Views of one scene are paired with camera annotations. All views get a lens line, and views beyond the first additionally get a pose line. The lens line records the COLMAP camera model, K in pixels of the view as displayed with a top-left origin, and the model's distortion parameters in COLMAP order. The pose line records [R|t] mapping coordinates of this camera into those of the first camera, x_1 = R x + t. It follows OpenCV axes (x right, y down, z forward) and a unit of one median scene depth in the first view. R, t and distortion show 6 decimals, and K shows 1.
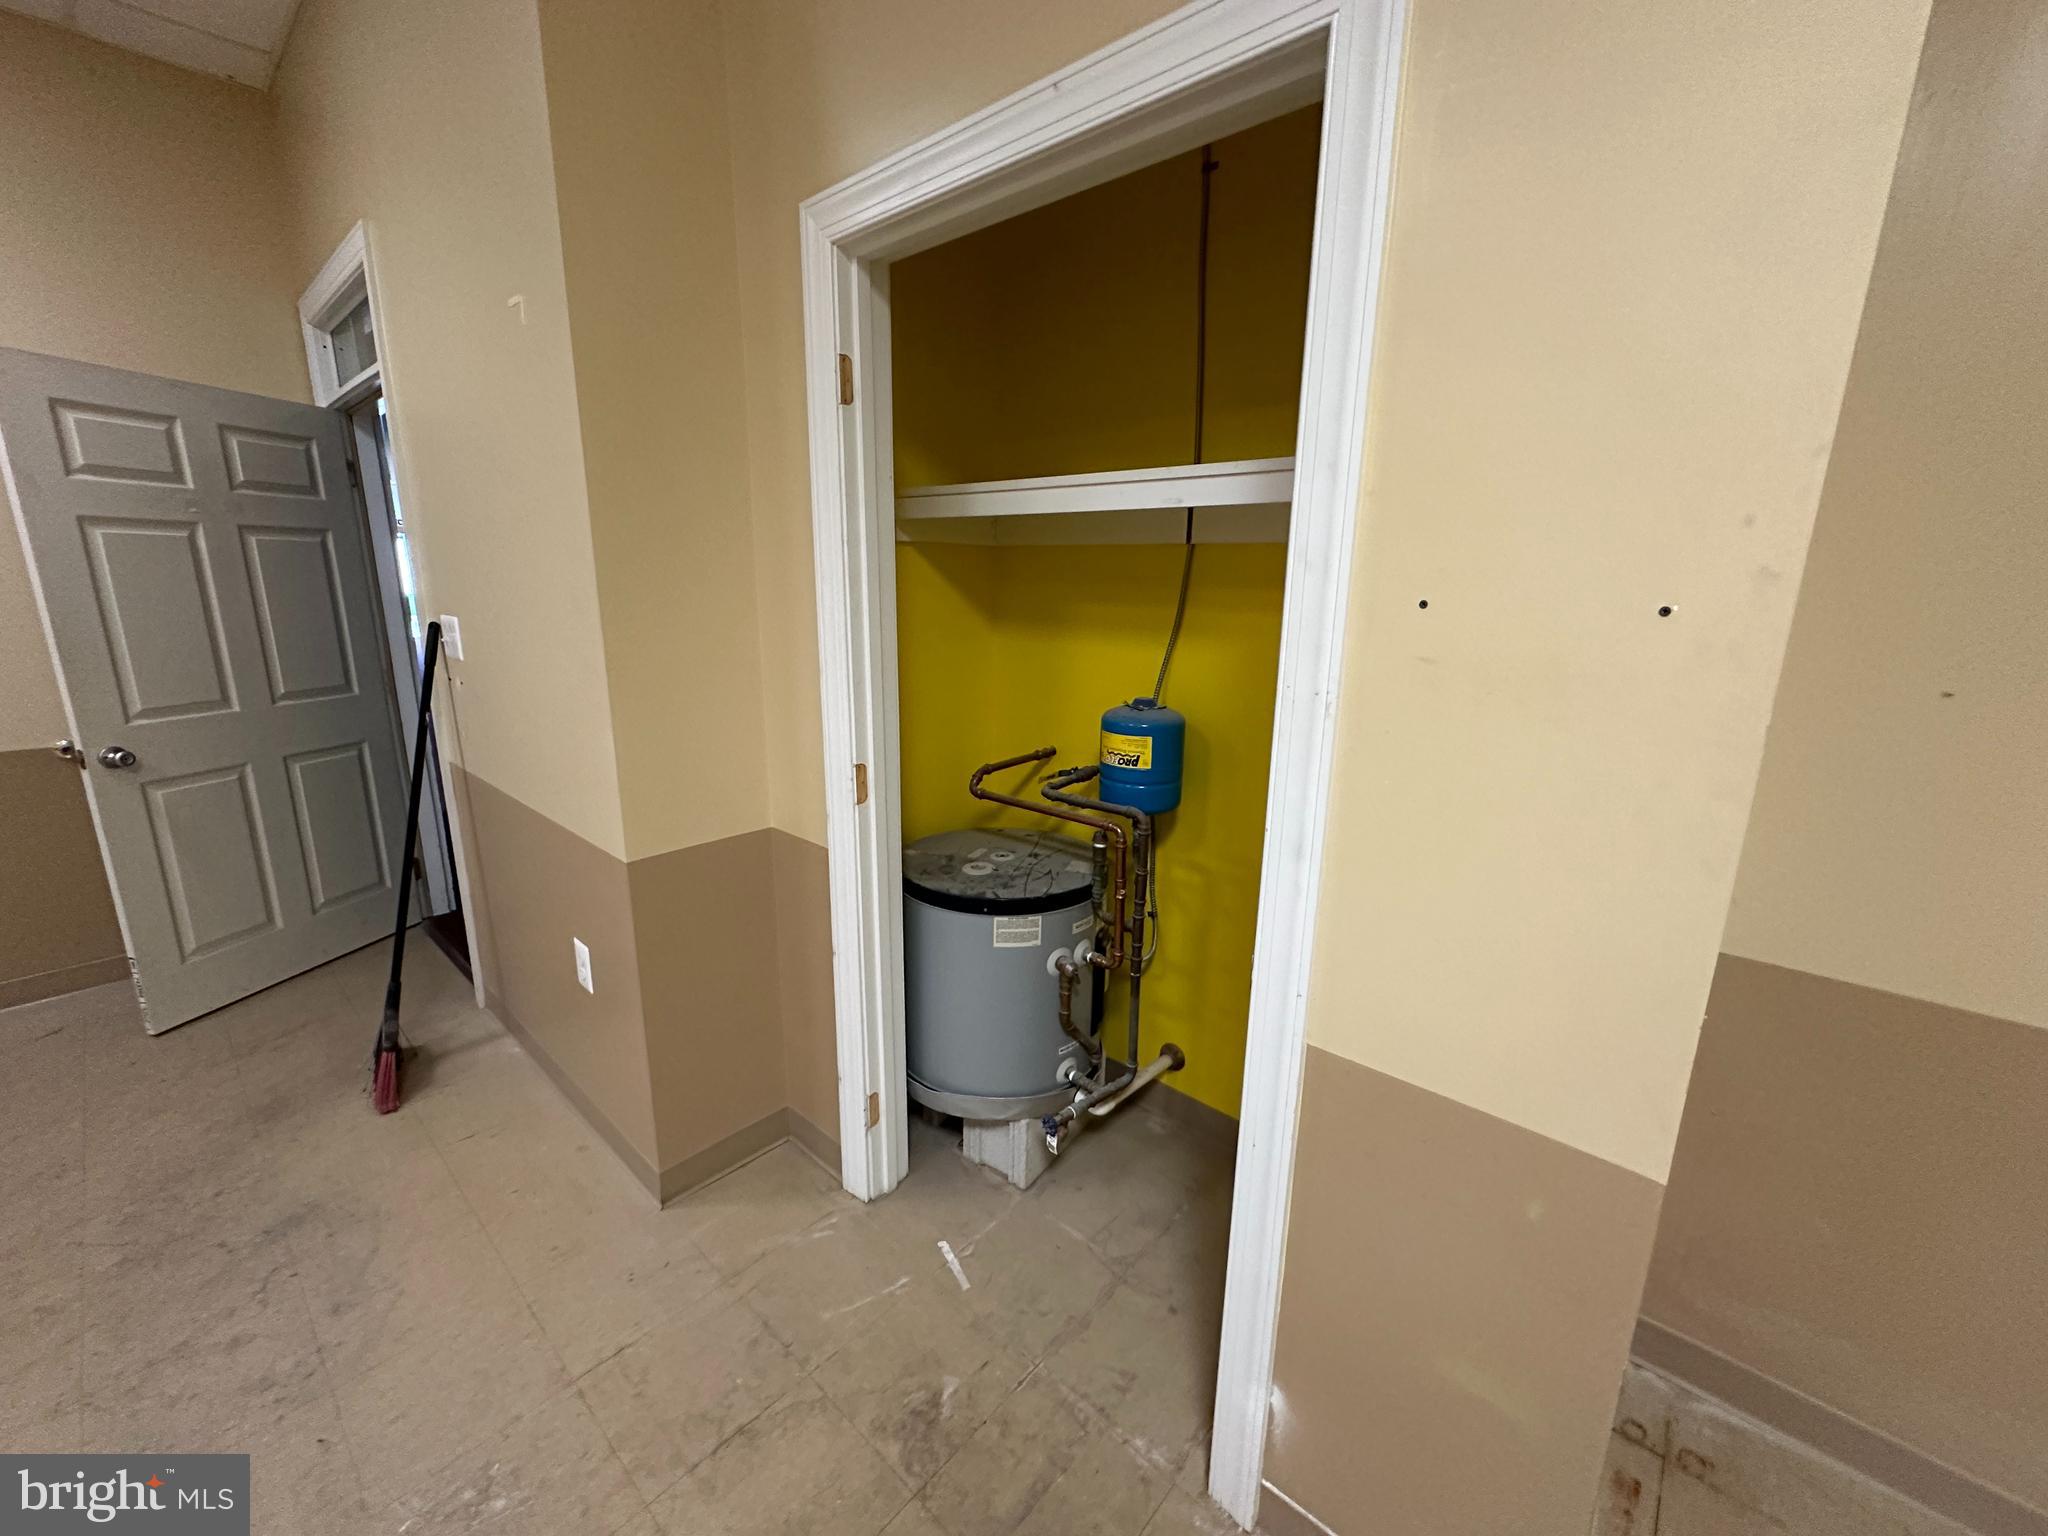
lens RADIAL K [[814.0, 0, 1024.0], [0, 814.0, 768.0], [0, 0, 1]] dist [-0.002042, 0.000008]
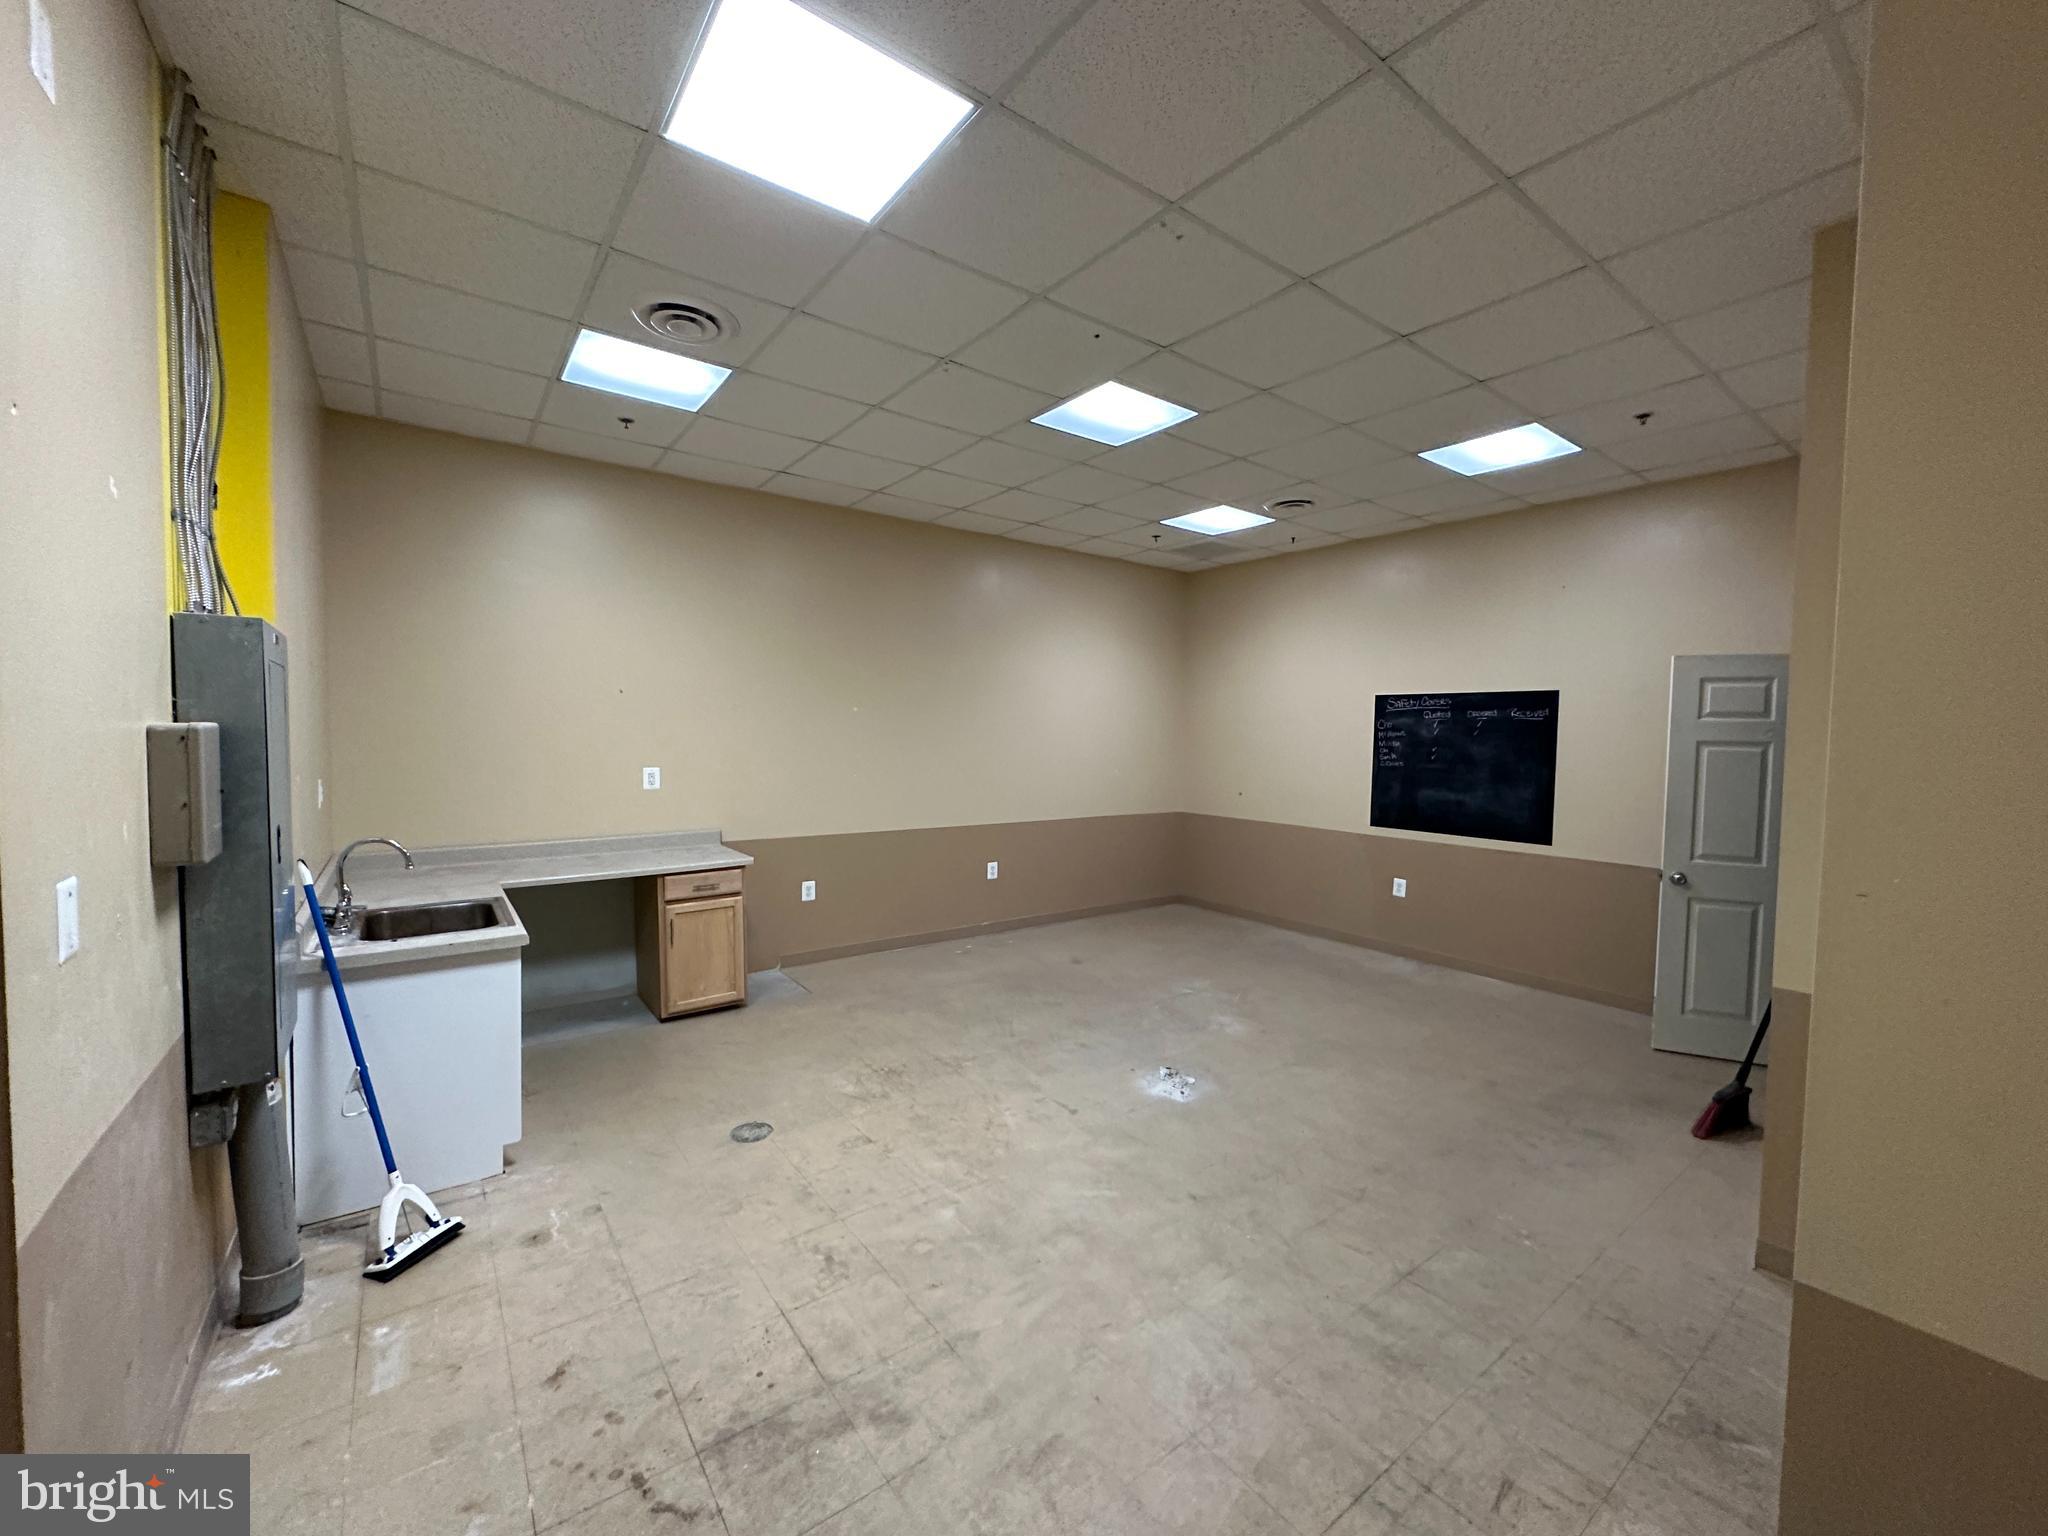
lens RADIAL K [[814.0, 0, 1024.0], [0, 814.0, 768.0], [0, 0, 1]] dist [-0.002042, 0.000008]
pose [[-0.191067, 0.024993, -0.981259, 0.805558], [-0.247211, 0.966227, 0.072746, -0.021660], [0.949937, 0.256477, -0.178435, -0.051210]]
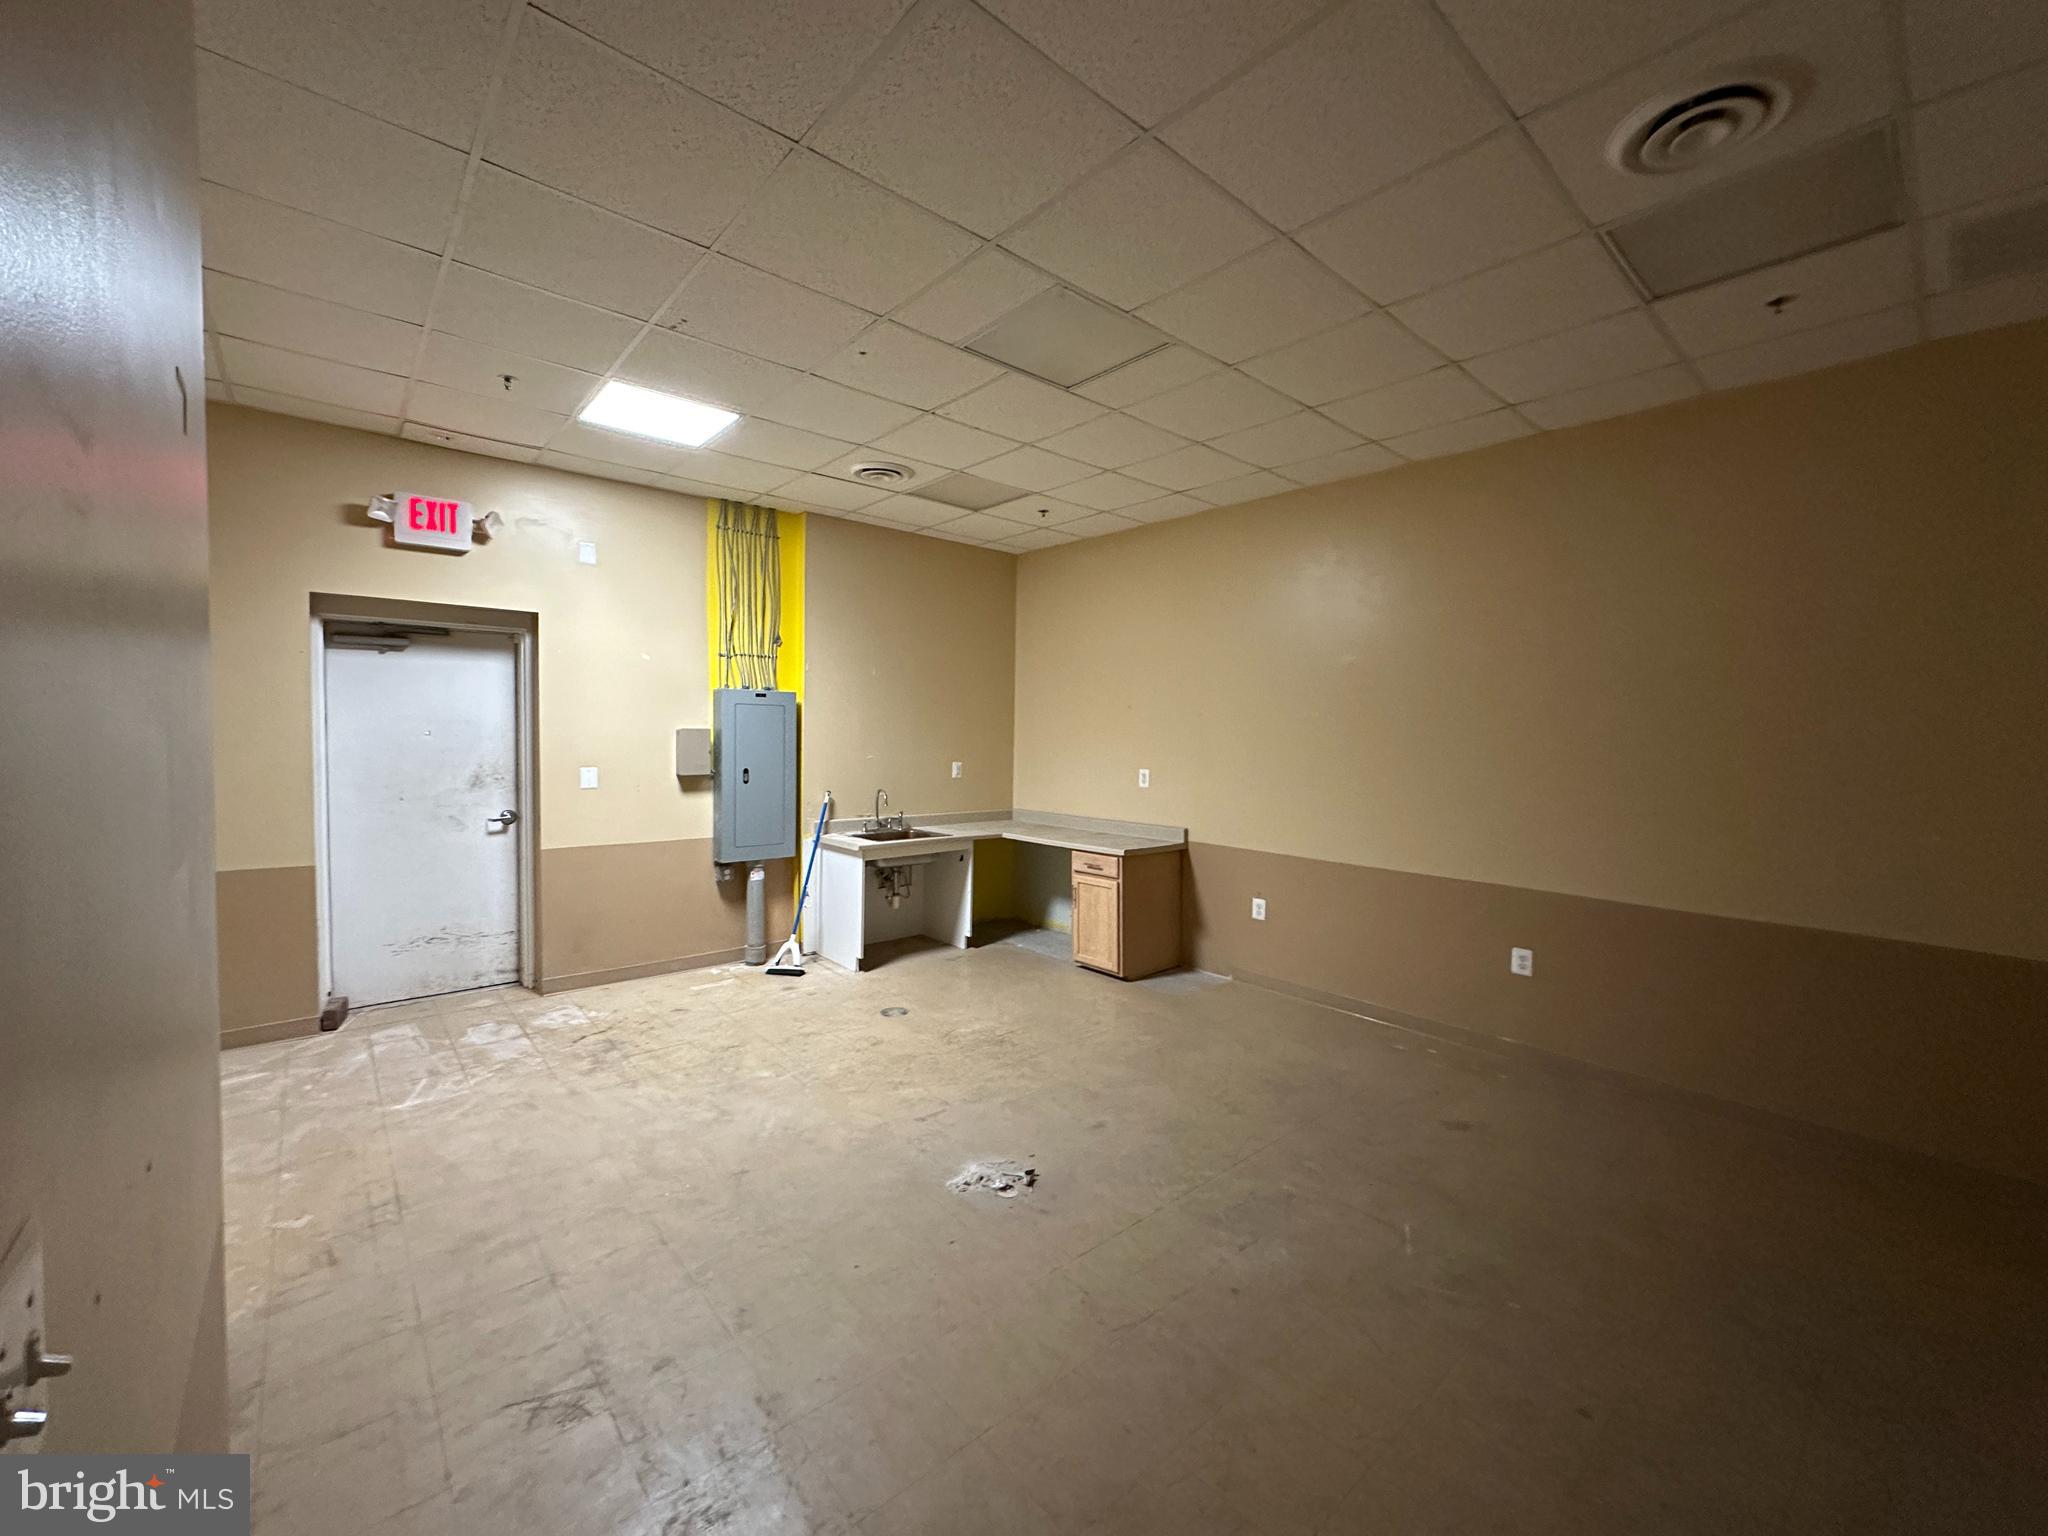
lens RADIAL K [[814.0, 0, 1024.0], [0, 814.0, 768.0], [0, 0, 1]] dist [-0.002042, 0.000008]
pose [[-0.992266, -0.038529, 0.117997, -0.908411], [-0.004367, 0.960855, 0.277019, -0.323163], [-0.124051, 0.274361, -0.953592, 1.072836]]
